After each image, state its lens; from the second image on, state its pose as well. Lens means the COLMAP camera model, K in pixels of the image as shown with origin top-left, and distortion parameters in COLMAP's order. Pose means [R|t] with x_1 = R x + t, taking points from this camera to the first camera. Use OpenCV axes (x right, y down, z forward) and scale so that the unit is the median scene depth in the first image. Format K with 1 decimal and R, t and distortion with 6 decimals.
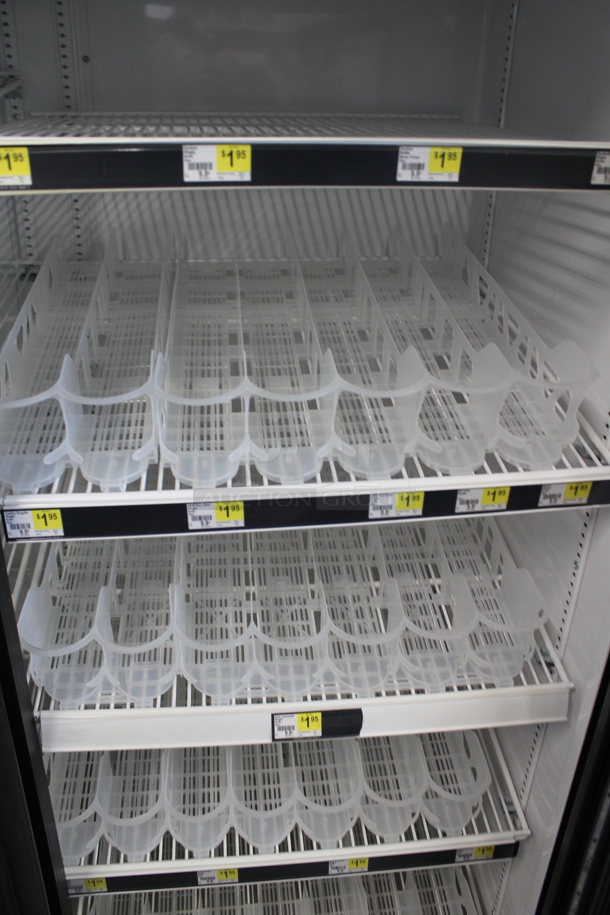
lens RADIAL K [[660.0, 0, 305.0], [0, 660.0, 457.5], [0, 0, 1]] dist [-0.056931, -0.000755]
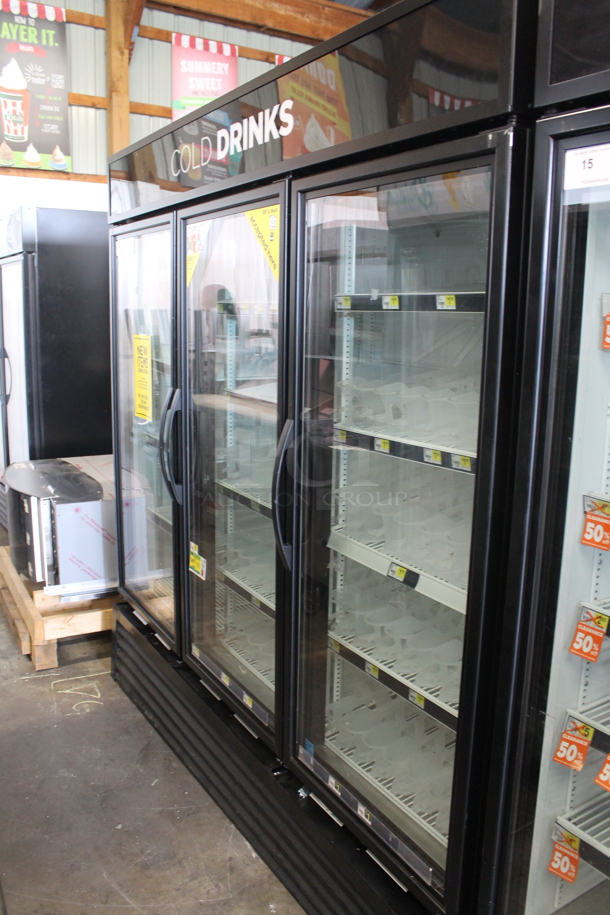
lens RADIAL K [[763.8, 0, 305.0], [0, 763.8, 457.5], [0, 0, 1]] dist [-0.002710, -0.002809]
pose [[0.445719, 0.174050, -0.878090, 2.054990], [-0.359096, 0.933297, 0.002716, 0.210468], [0.819991, 0.314108, 0.478489, -0.475740]]
